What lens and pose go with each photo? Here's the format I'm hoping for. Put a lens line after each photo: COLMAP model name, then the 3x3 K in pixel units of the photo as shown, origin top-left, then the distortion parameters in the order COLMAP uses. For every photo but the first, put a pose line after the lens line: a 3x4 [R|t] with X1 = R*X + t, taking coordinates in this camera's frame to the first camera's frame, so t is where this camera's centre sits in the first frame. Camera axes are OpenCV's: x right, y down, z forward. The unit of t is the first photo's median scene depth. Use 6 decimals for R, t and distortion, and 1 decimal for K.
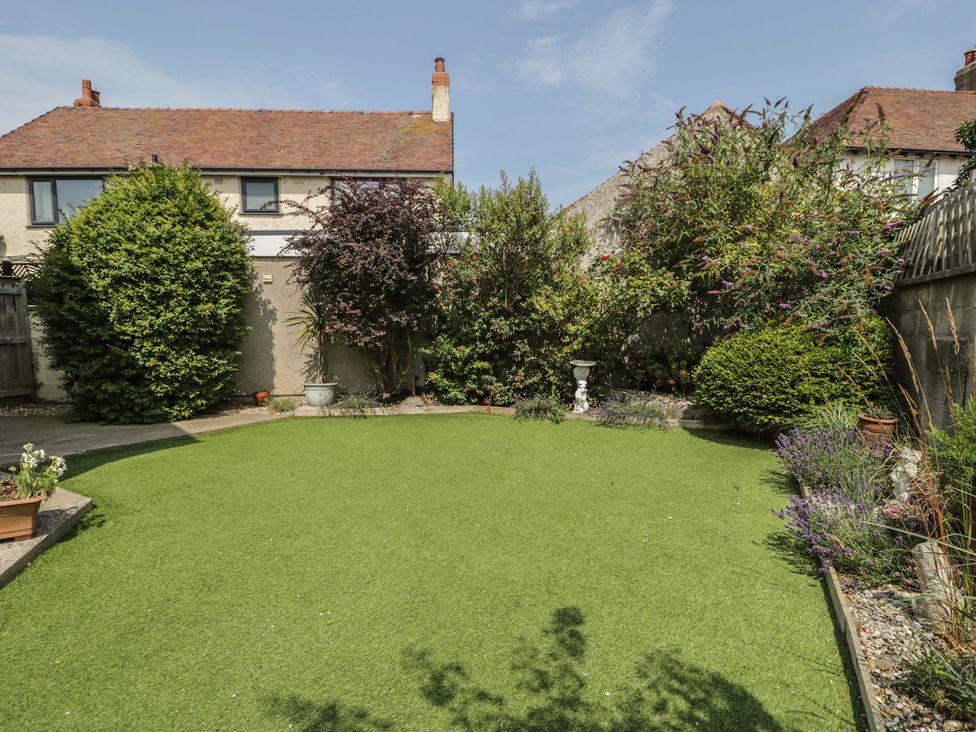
lens RADIAL K [[514.1, 0, 478.8], [0, 514.1, 363.2], [0, 0, 1]] dist [-0.000126, -0.013807]
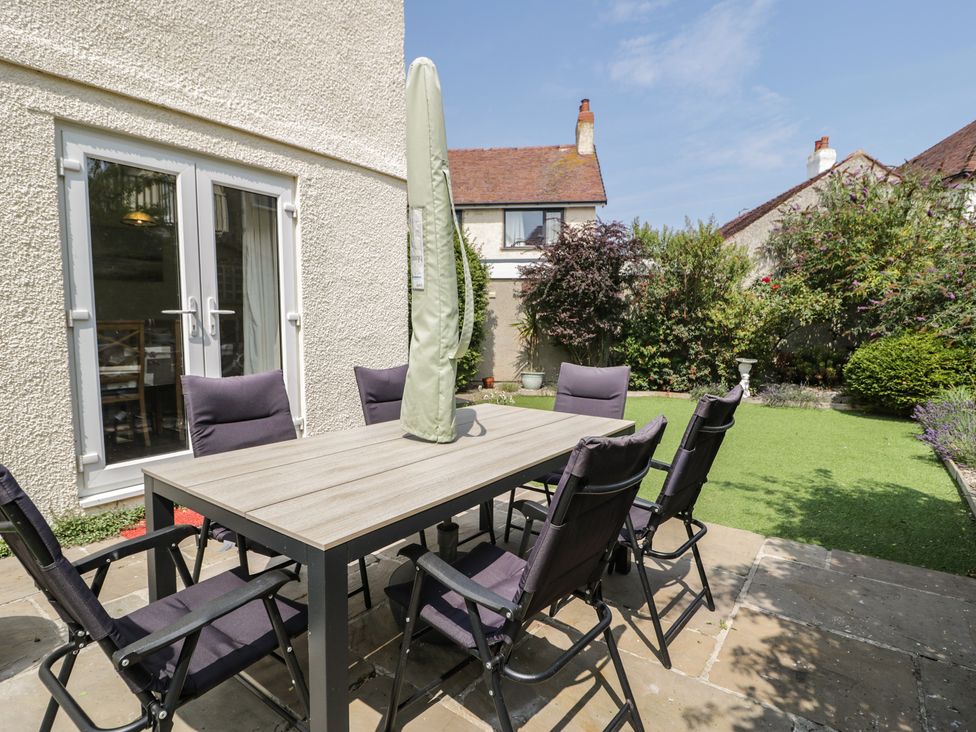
lens RADIAL K [[514.1, 0, 485.0], [0, 514.1, 366.2], [0, 0, 1]] dist [-0.000126, -0.013807]
pose [[0.988548, 0.021139, -0.149417, -0.261123], [-0.022030, 0.999748, -0.004306, 0.034956], [0.149288, 0.007549, 0.988765, -0.391438]]
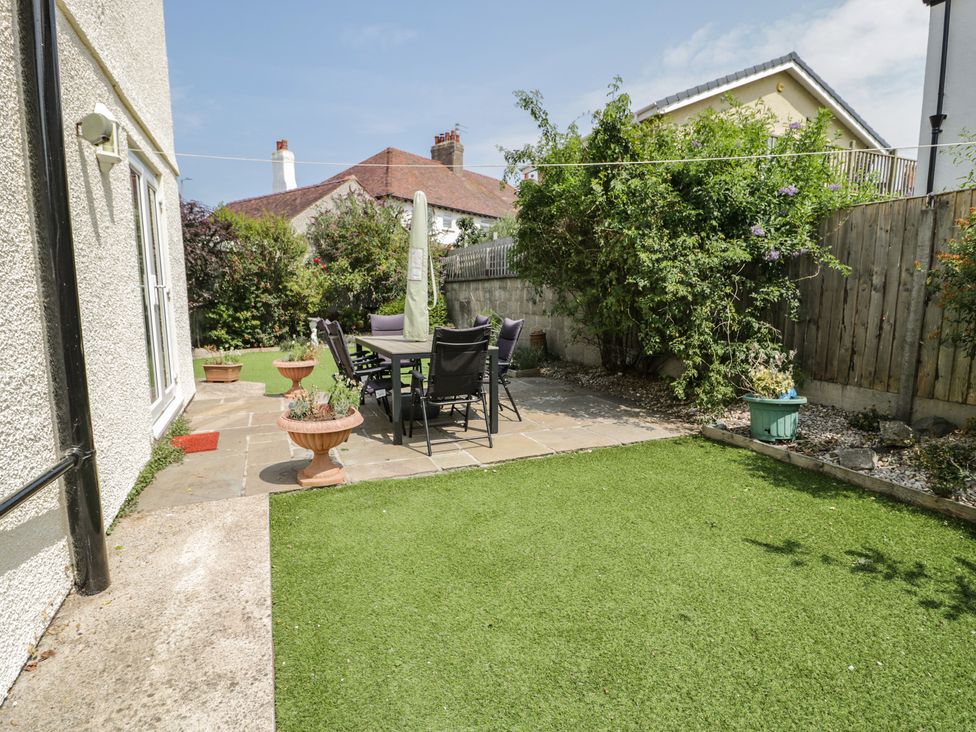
lens RADIAL K [[514.1, 0, 489.1], [0, 514.1, 364.5], [0, 0, 1]] dist [-0.000126, -0.013807]
pose [[0.640216, -0.104741, 0.761020, -0.813718], [0.070241, 0.994493, 0.077784, 0.063020], [-0.764977, 0.003656, 0.644048, -0.656448]]
